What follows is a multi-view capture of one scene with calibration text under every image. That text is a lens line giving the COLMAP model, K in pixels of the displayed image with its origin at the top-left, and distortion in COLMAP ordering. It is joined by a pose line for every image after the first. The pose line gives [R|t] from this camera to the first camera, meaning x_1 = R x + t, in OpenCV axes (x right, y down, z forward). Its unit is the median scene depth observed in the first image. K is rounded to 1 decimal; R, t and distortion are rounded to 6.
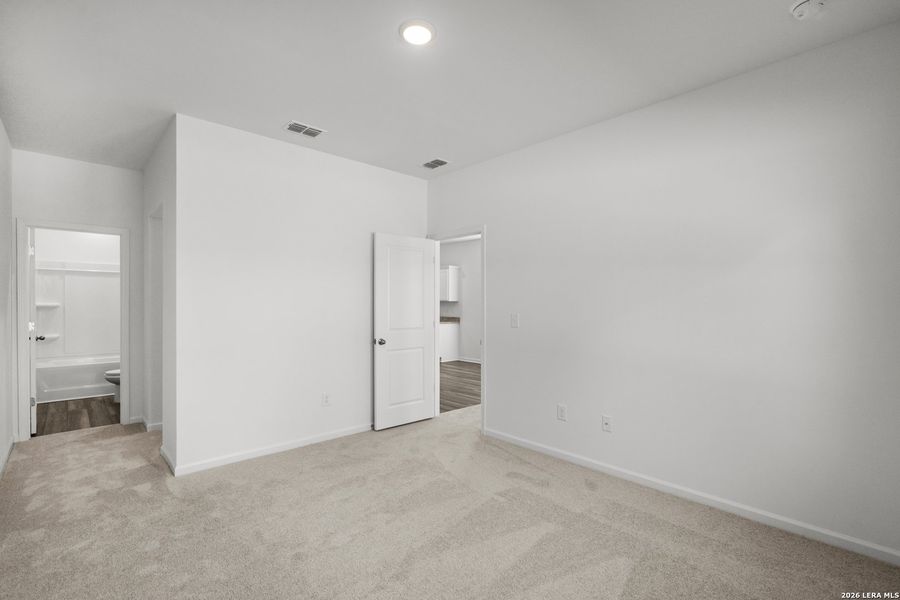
lens RADIAL K [[398.6, 0, 446.1], [0, 398.6, 305.7], [0, 0, 1]] dist [-0.005087, 0.000007]
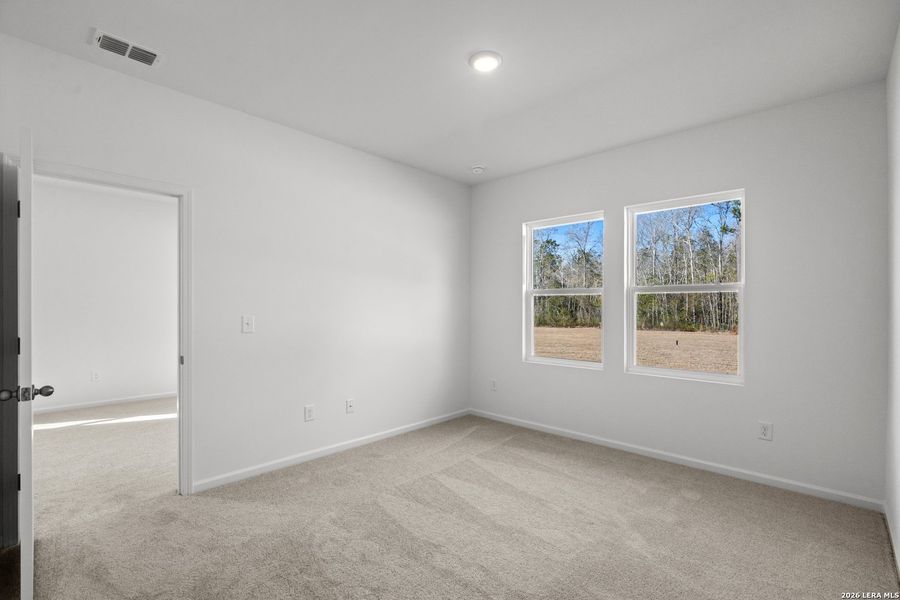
lens RADIAL K [[398.6, 0, 449.4], [0, 398.6, 303.2], [0, 0, 1]] dist [-0.005087, 0.000007]
pose [[-0.041977, 0.005230, 0.999105, -0.747117], [0.004691, 0.999976, -0.005037, 0.001344], [-0.999108, 0.004475, -0.042001, 0.724326]]
